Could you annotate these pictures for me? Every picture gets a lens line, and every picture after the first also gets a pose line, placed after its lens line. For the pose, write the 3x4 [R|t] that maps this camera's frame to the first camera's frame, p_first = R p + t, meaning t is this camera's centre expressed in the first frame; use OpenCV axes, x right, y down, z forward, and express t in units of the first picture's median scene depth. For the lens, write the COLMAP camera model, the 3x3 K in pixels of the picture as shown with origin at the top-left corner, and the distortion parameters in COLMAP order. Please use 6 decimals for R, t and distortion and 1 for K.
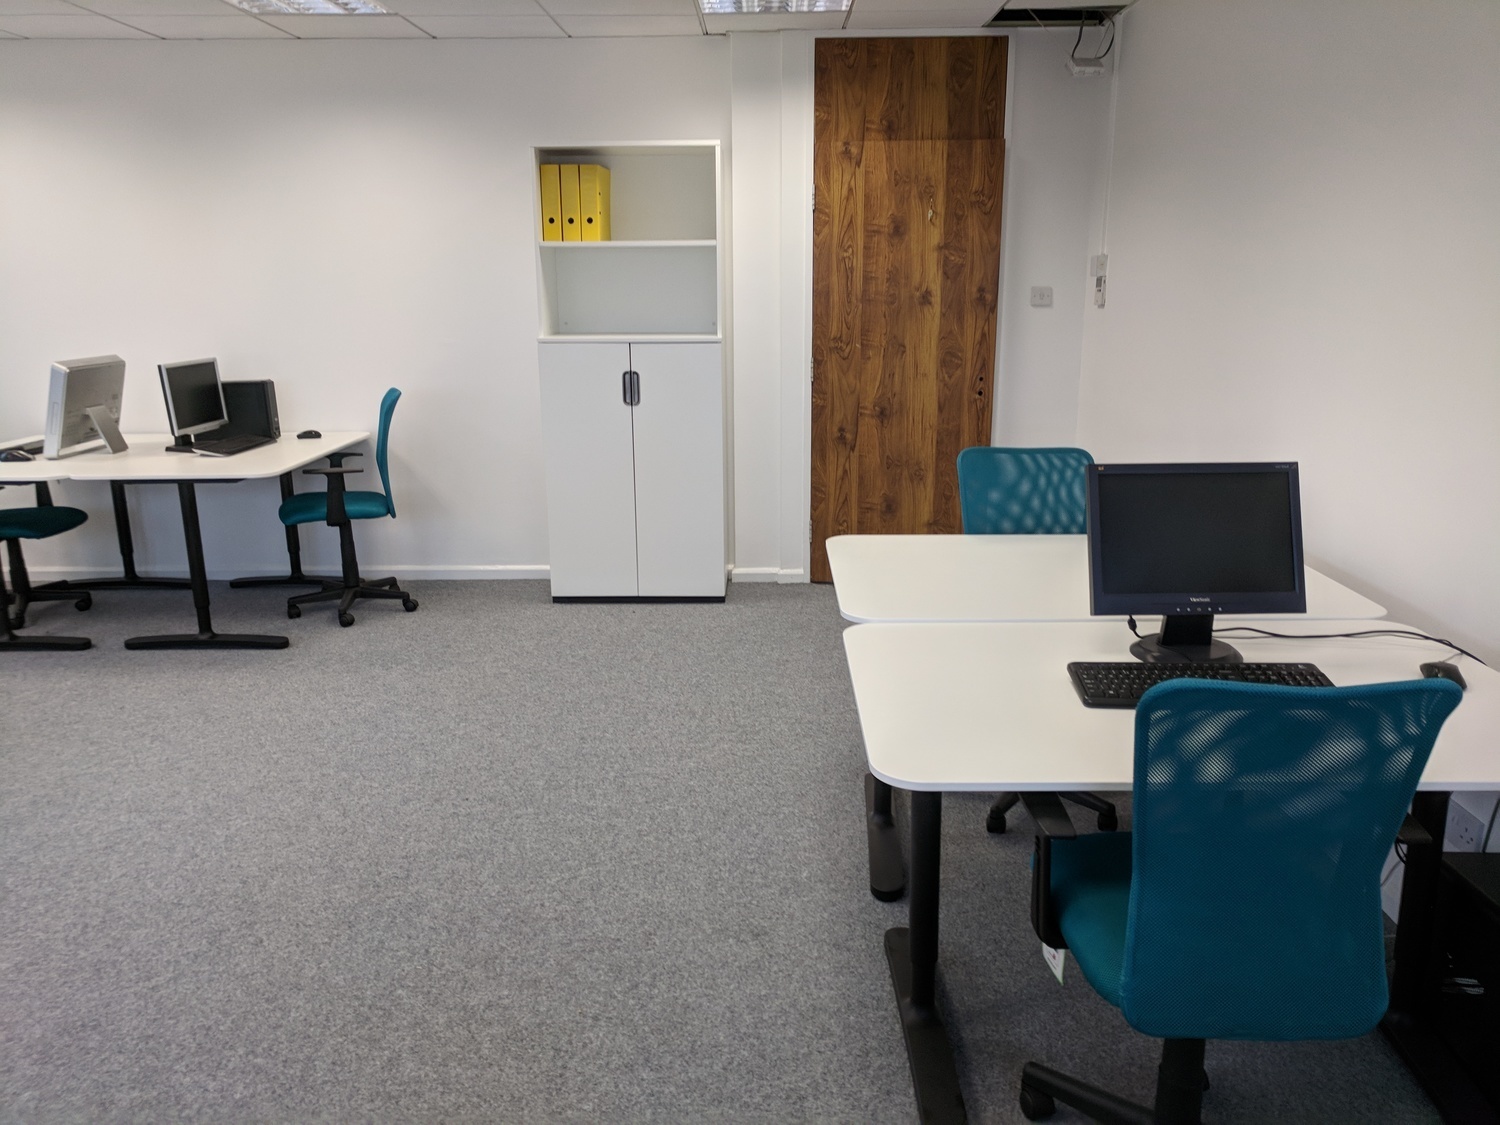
lens RADIAL K [[1129.8, 0, 750.0], [0, 1129.8, 562.5], [0, 0, 1]] dist [0.014008, 0.012536]
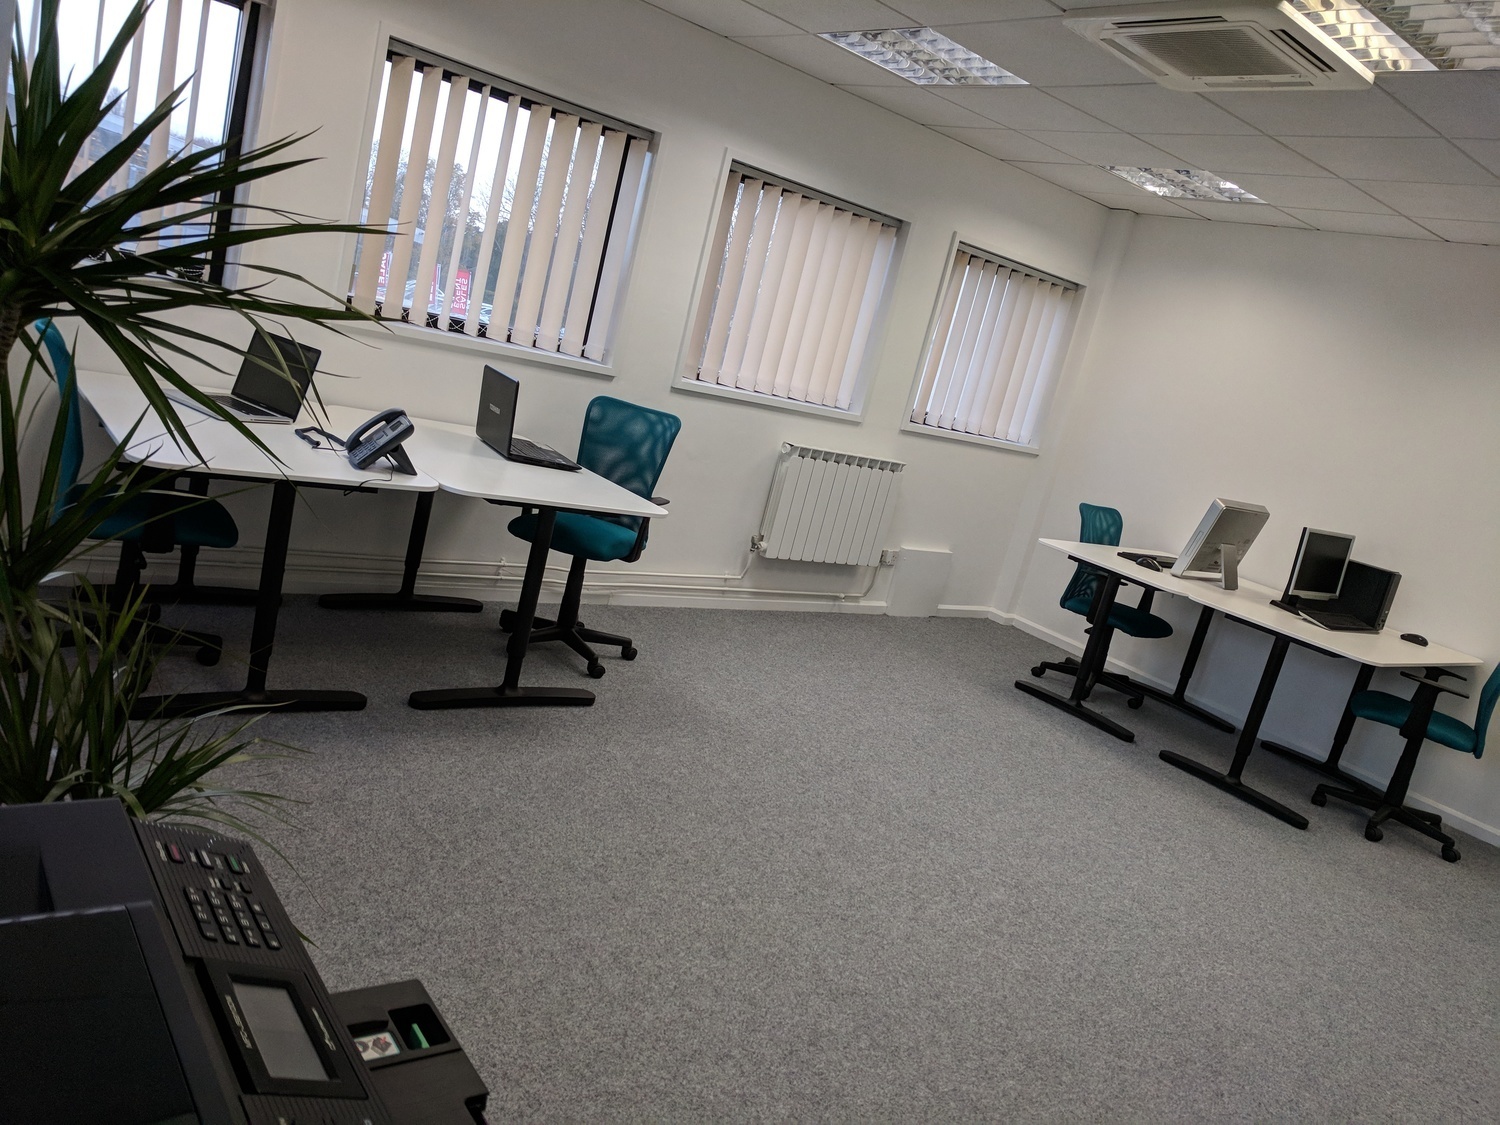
lens RADIAL K [[1129.8, 0, 750.0], [0, 1129.8, 562.5], [0, 0, 1]] dist [0.014008, 0.012536]
pose [[0.606396, 0.318437, -0.728616, -0.056221], [-0.422775, 0.905178, 0.043745, 0.023851], [0.673457, 0.281514, 0.683524, -0.043907]]
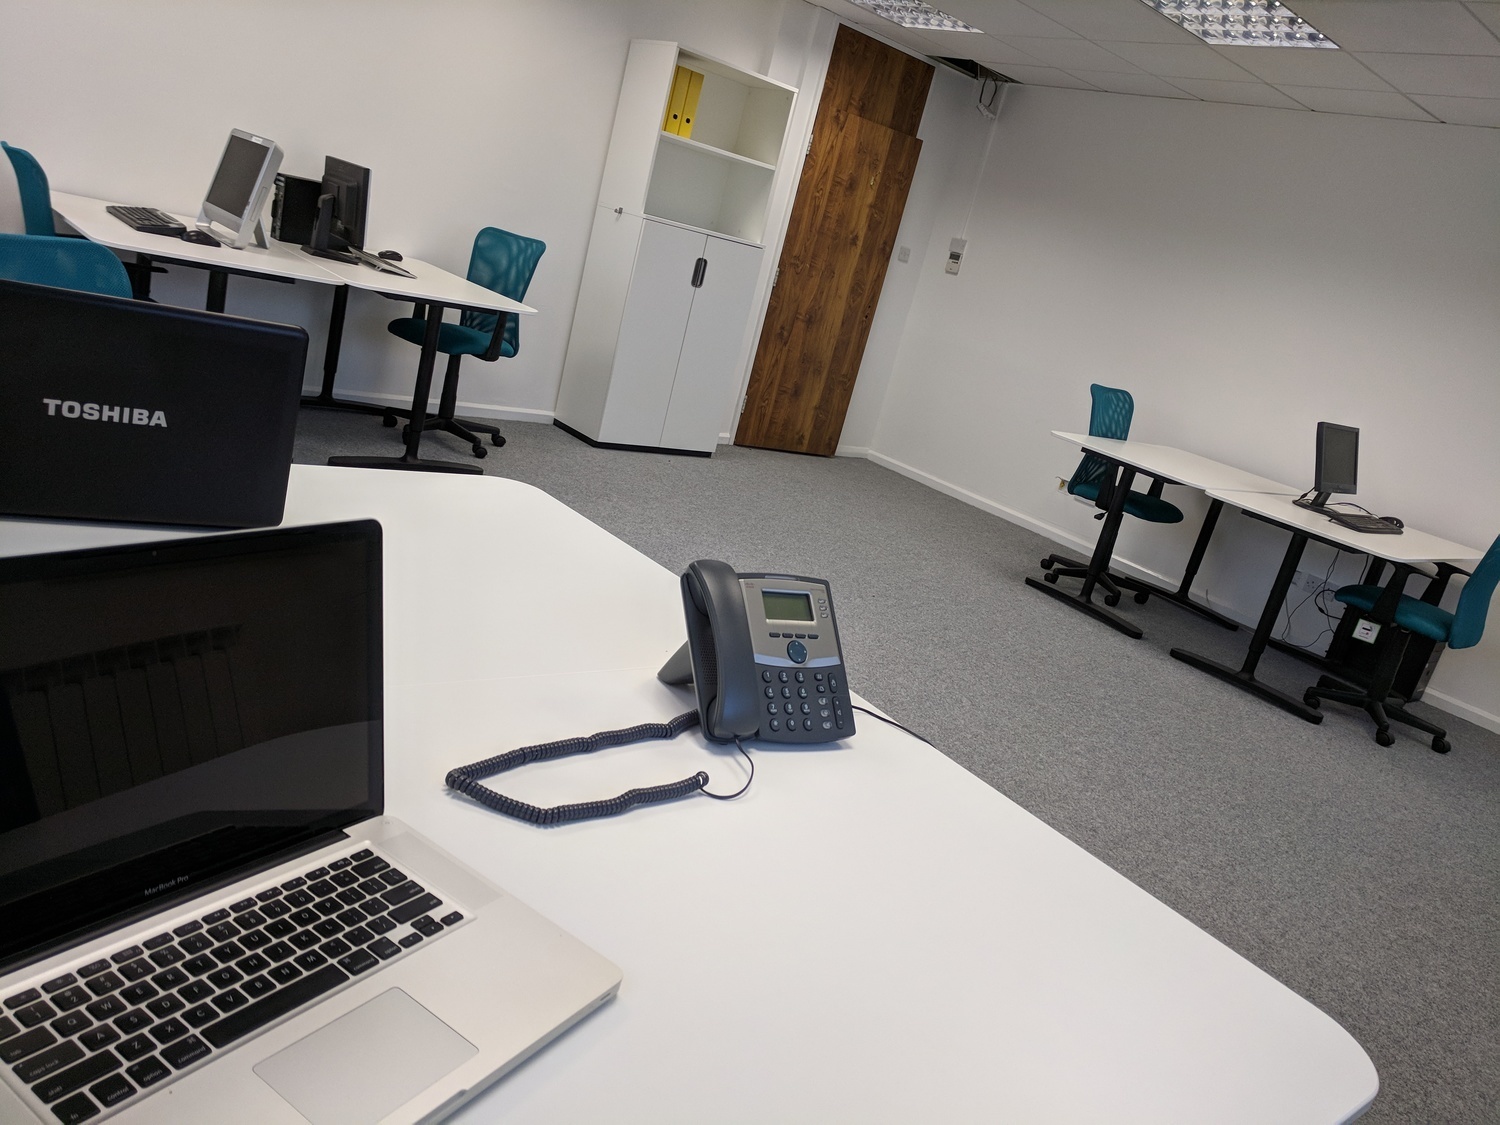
lens RADIAL K [[1129.4, 0, 750.0], [0, 1129.4, 562.5], [0, 0, 1]] dist [-0.003910, 0.003776]
pose [[0.732677, 0.000442, 0.680577, -0.864552], [-0.085253, 0.992183, 0.091134, 0.034967], [-0.675216, -0.124793, 0.726987, 0.061073]]
